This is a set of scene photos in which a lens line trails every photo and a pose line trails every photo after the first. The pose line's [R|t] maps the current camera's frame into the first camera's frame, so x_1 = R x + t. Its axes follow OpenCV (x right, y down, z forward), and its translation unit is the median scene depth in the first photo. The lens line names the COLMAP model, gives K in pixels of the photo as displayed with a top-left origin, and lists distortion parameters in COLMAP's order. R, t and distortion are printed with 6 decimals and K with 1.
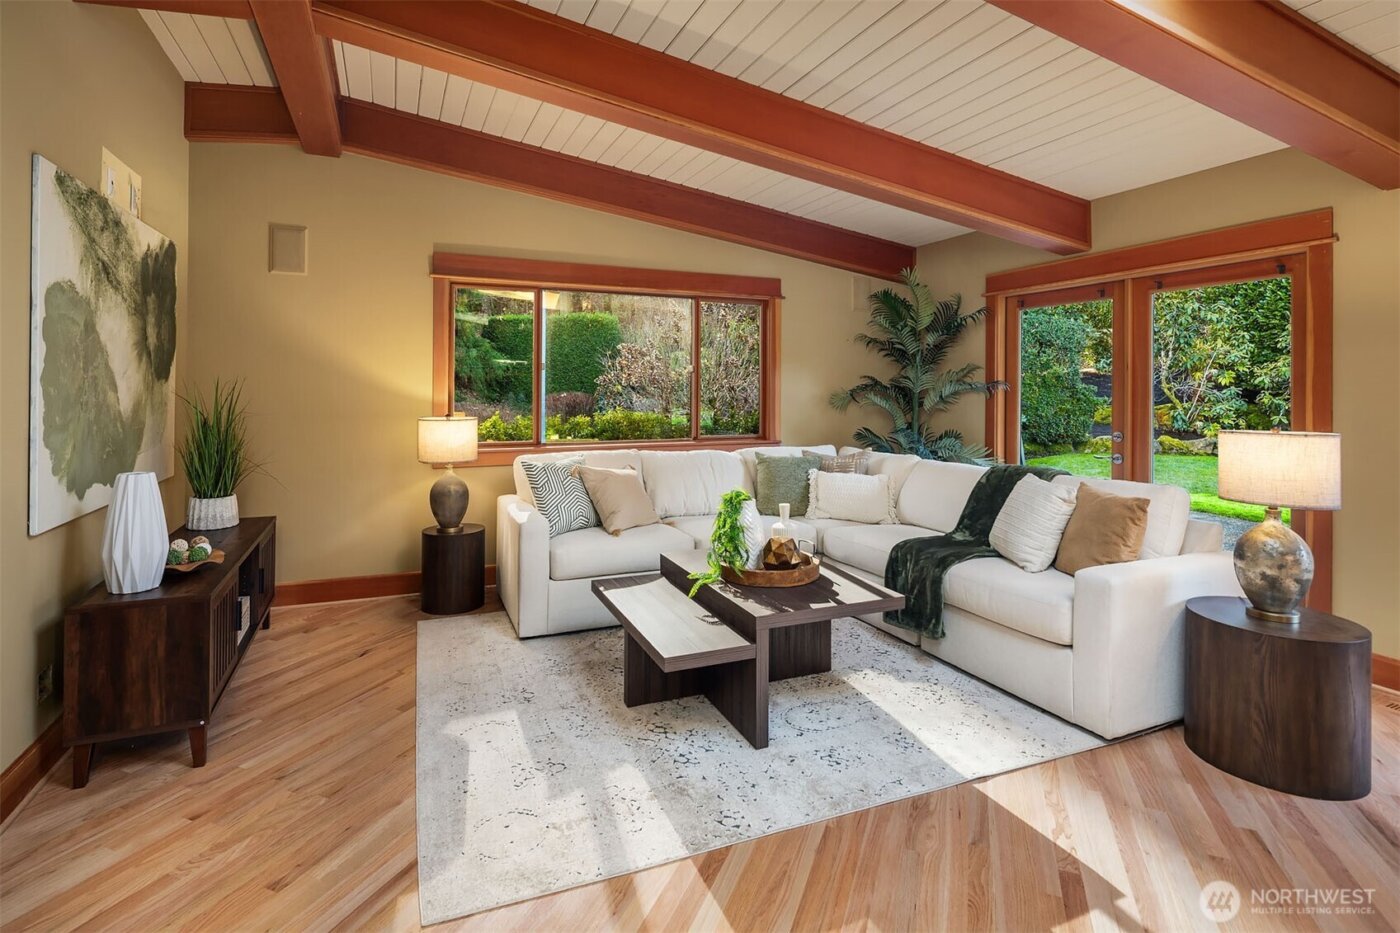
lens RADIAL K [[691.0, 0, 691.2], [0, 691.0, 384.6], [0, 0, 1]] dist [0.003300, -0.003791]
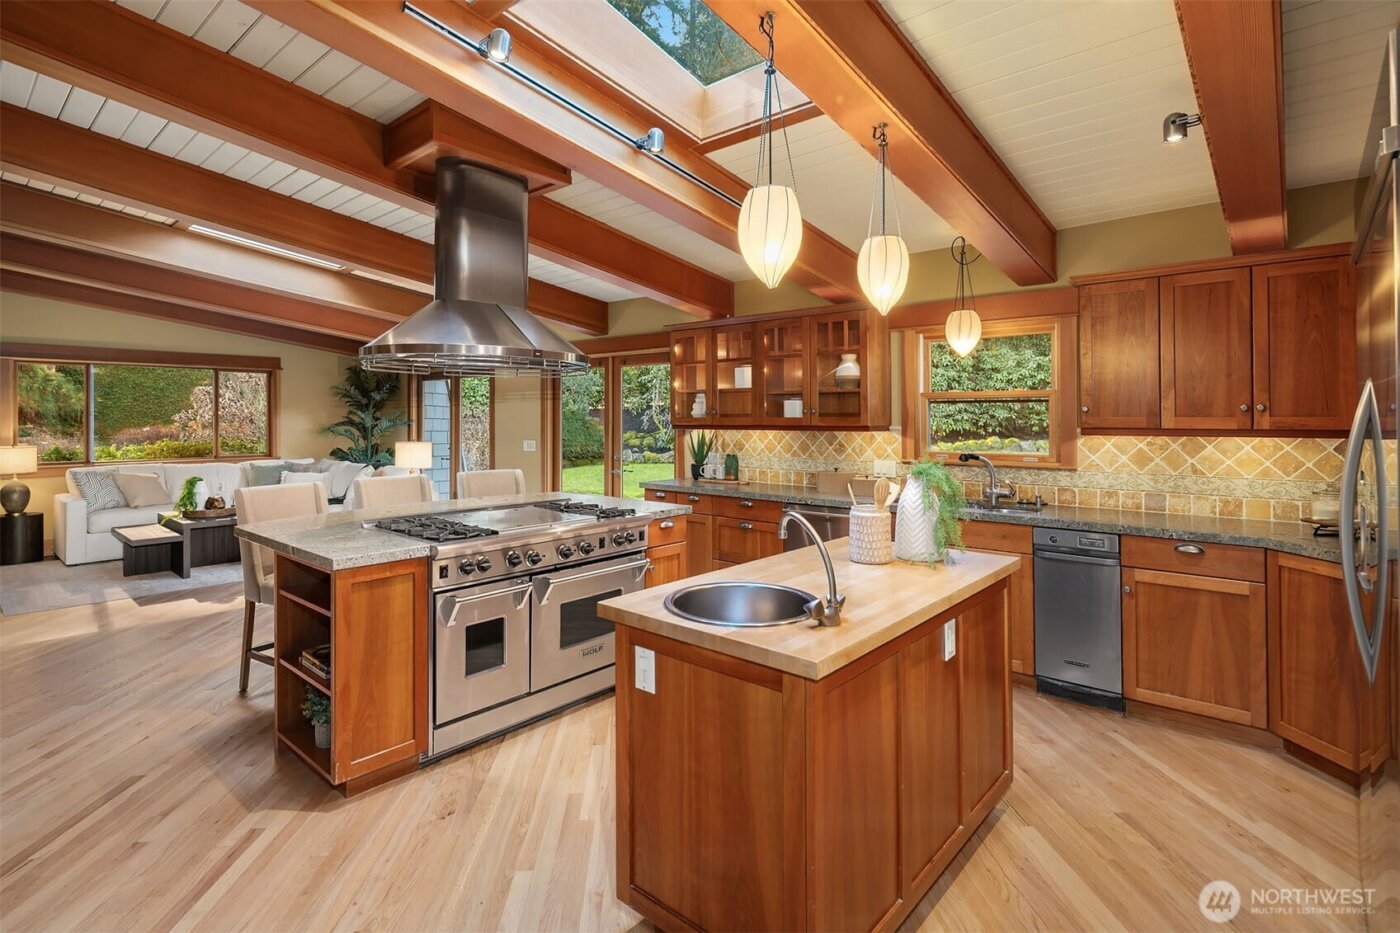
lens RADIAL K [[691.0, 0, 689.2], [0, 691.0, 409.2], [0, 0, 1]] dist [0.003300, -0.003791]
pose [[0.904249, -0.001925, 0.427002, 0.437791], [0.004566, 0.999976, -0.005161, -0.027222], [-0.426981, 0.006617, 0.904236, -1.282582]]
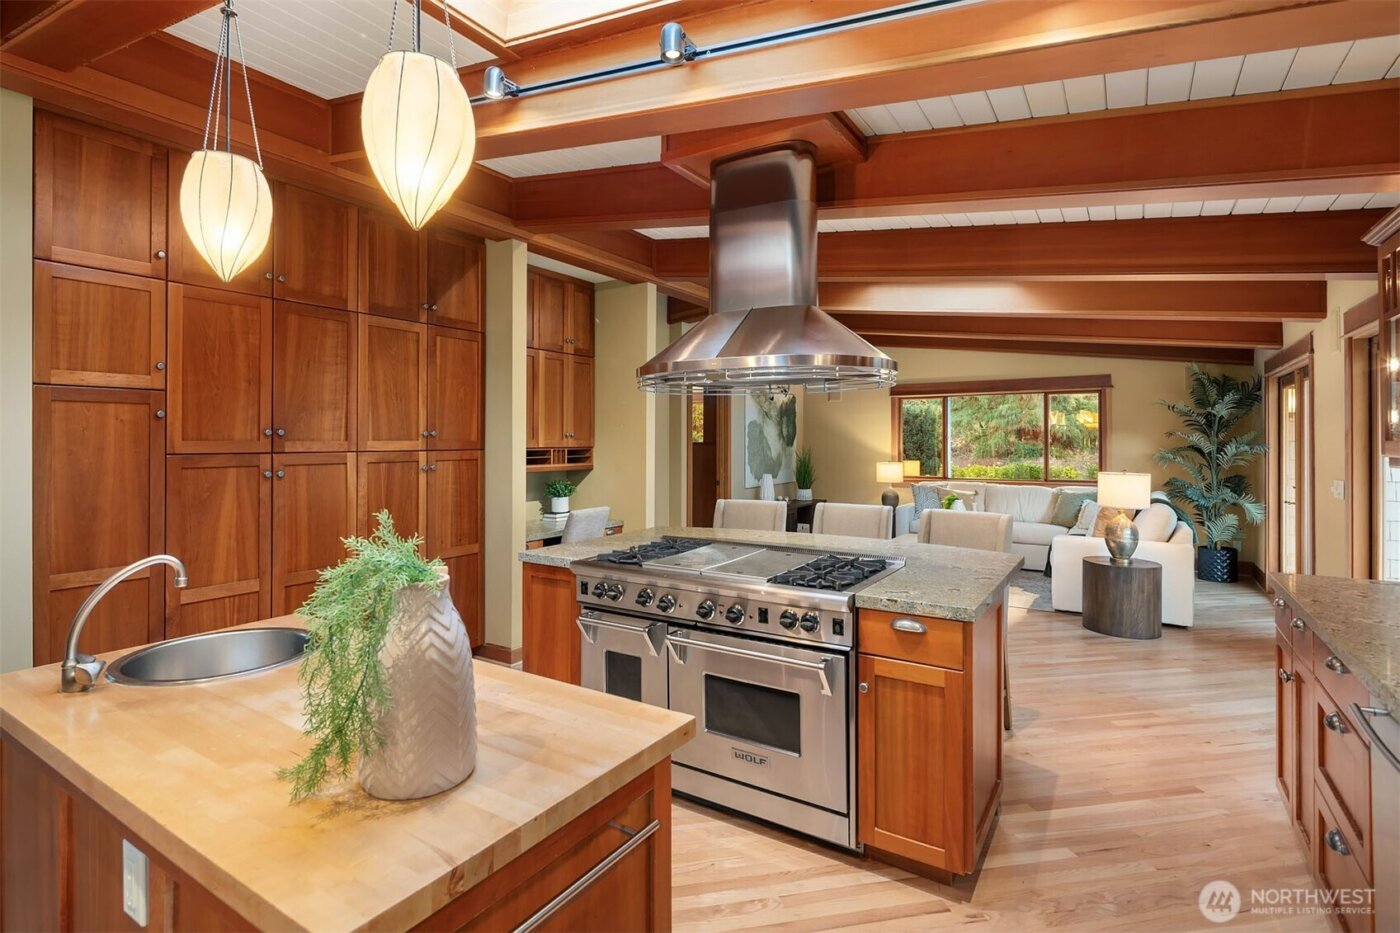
lens RADIAL K [[691.0, 0, 684.4], [0, 691.0, 441.6], [0, 0, 1]] dist [0.003300, -0.003791]
pose [[0.547960, -0.007925, -0.836467, 1.231614], [0.008351, 0.999957, -0.004004, -0.017006], [0.836463, -0.004791, 0.548003, -0.822611]]
